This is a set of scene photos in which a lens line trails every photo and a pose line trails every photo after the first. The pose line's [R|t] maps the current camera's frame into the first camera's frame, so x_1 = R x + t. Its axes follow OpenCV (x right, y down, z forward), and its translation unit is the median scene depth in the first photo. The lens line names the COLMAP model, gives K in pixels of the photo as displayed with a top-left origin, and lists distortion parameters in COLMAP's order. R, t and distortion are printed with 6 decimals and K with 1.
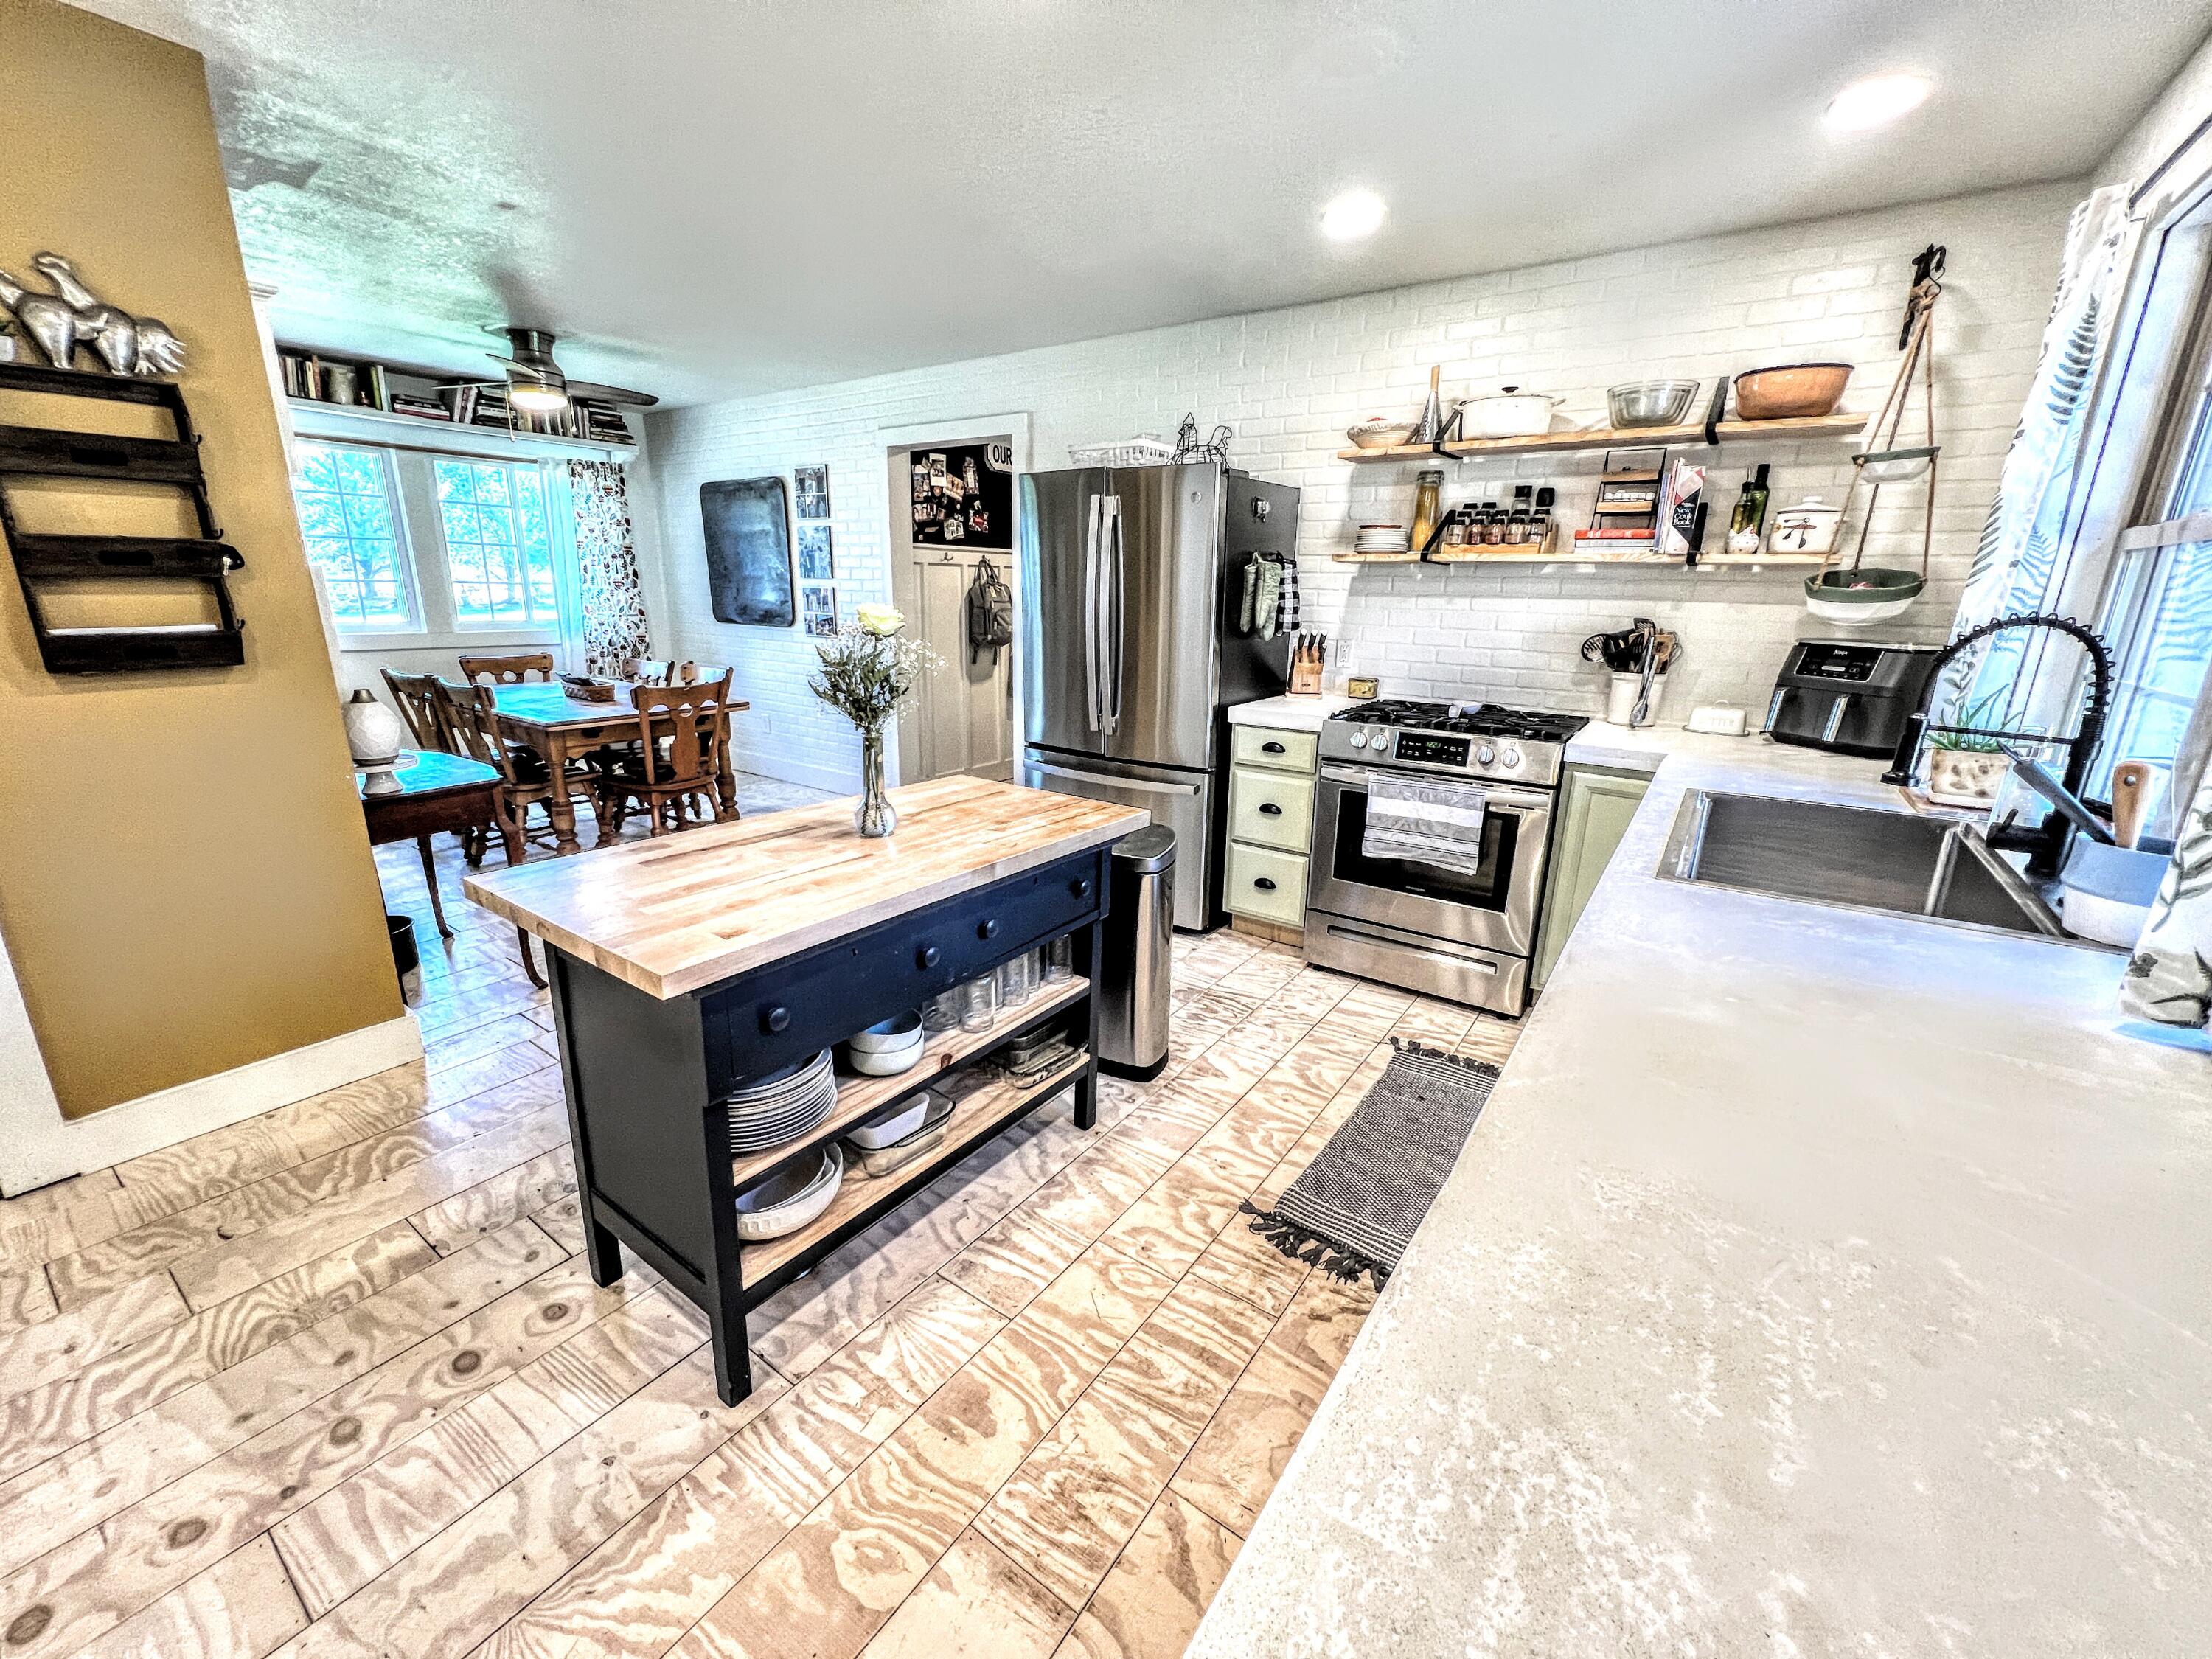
lens RADIAL K [[884.6, 0, 1108.7], [0, 884.6, 829.4], [0, 0, 1]] dist [-0.000938, -0.000021]
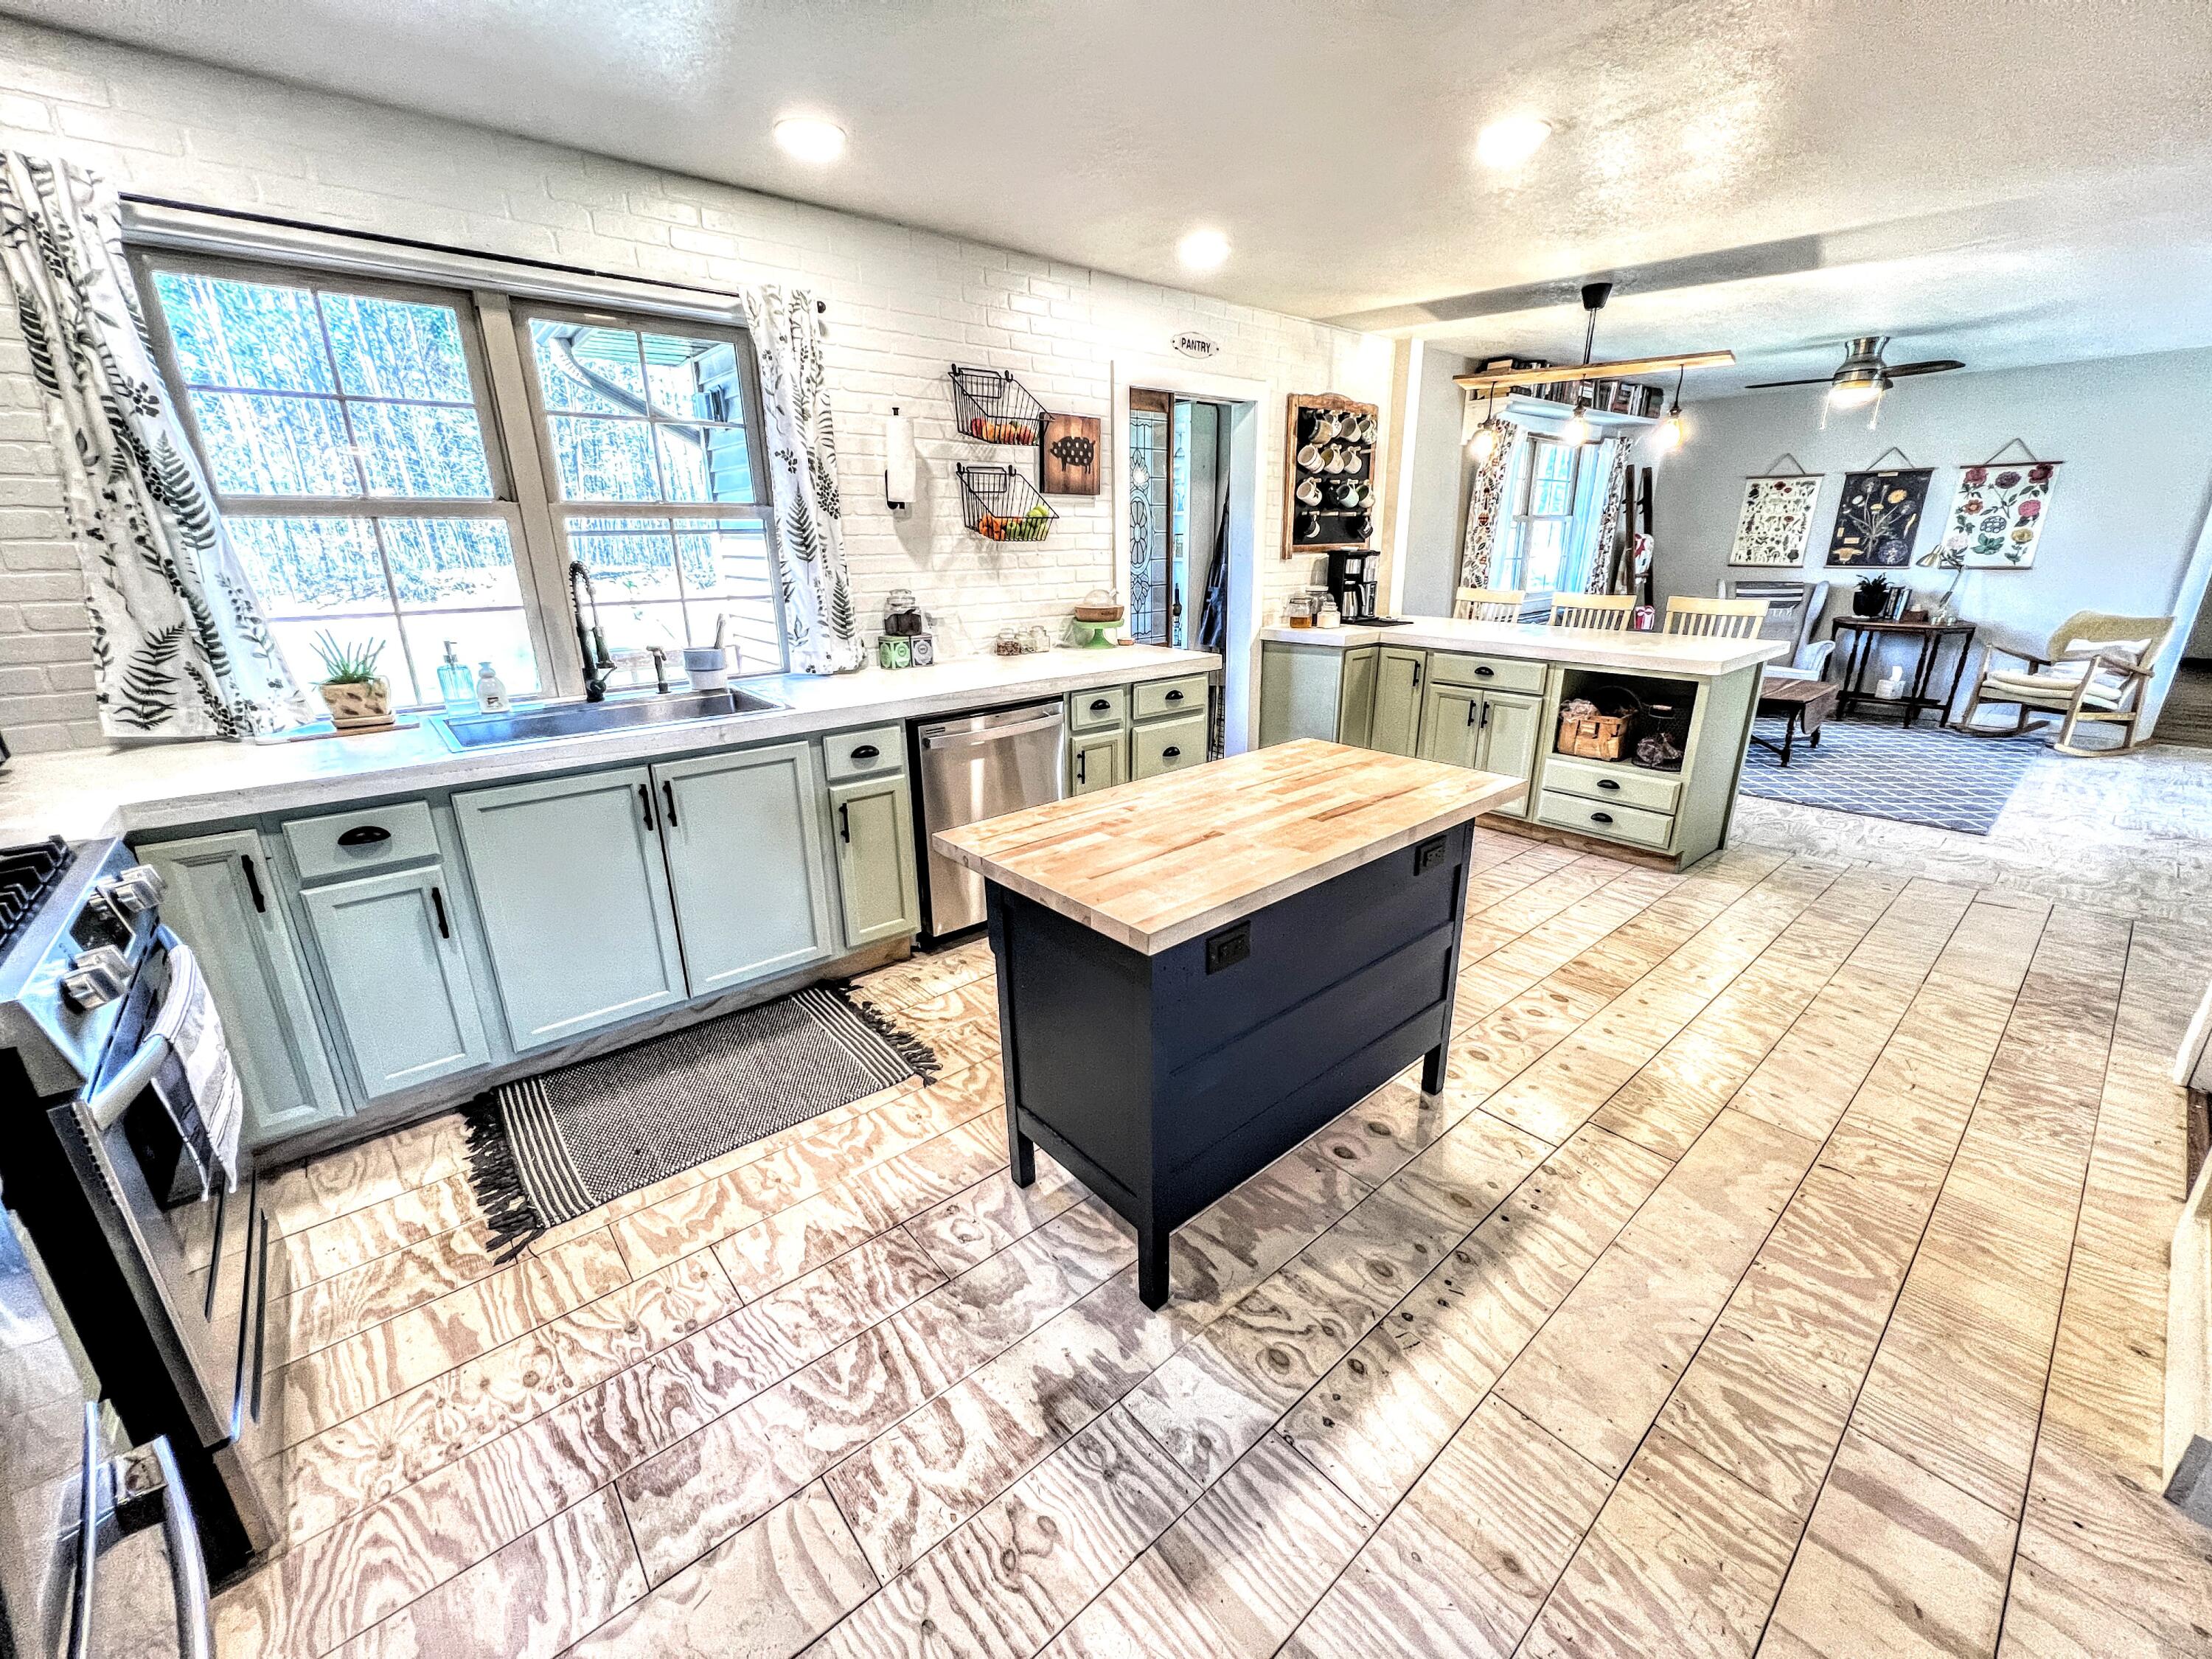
lens RADIAL K [[884.6, 0, 1107.3], [0, 884.6, 825.9], [0, 0, 1]] dist [-0.000938, -0.000021]
pose [[-0.969123, -0.087357, 0.230584, -0.216297], [0.056454, 0.831694, 0.552357, -0.339980], [-0.240028, 0.548320, -0.801082, 1.152075]]
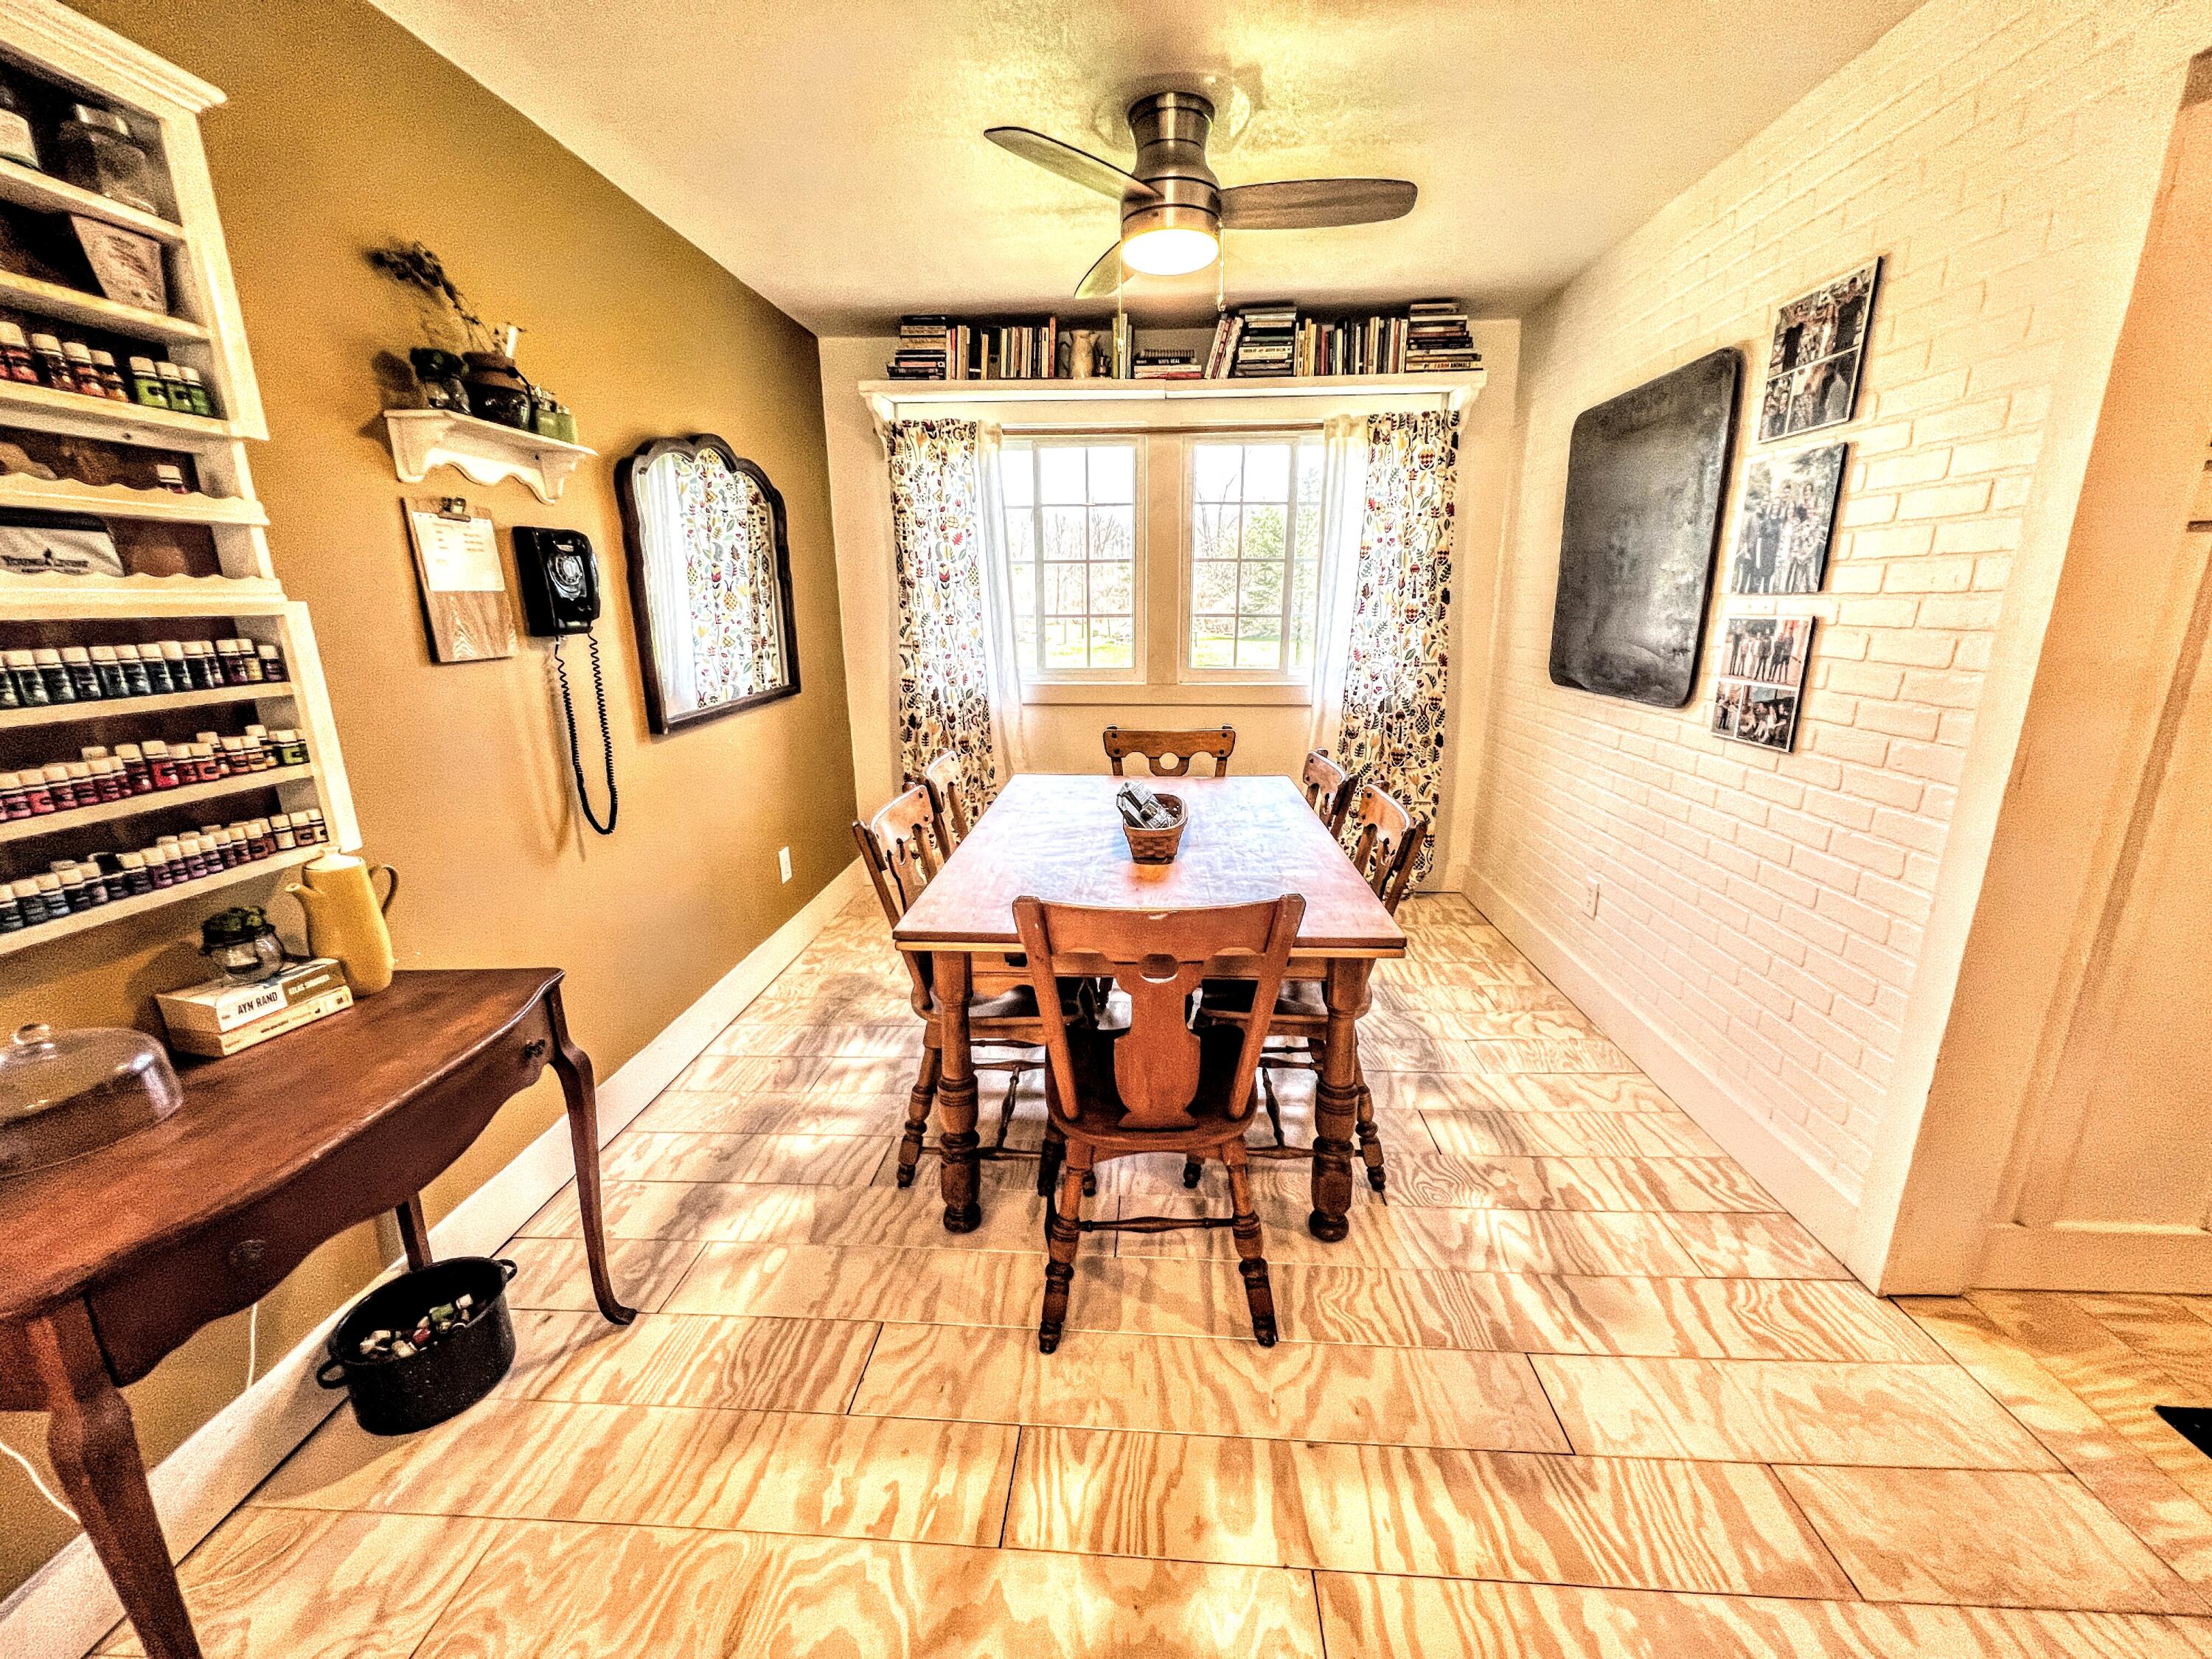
lens RADIAL K [[884.6, 0, 1102.5], [0, 884.6, 829.5], [0, 0, 1]] dist [-0.000938, -0.000021]
pose [[0.521235, 0.188953, -0.832233, -0.265677], [-0.209332, 0.973697, 0.089964, -0.290796], [0.827342, 0.127321, 0.547079, 1.035430]]
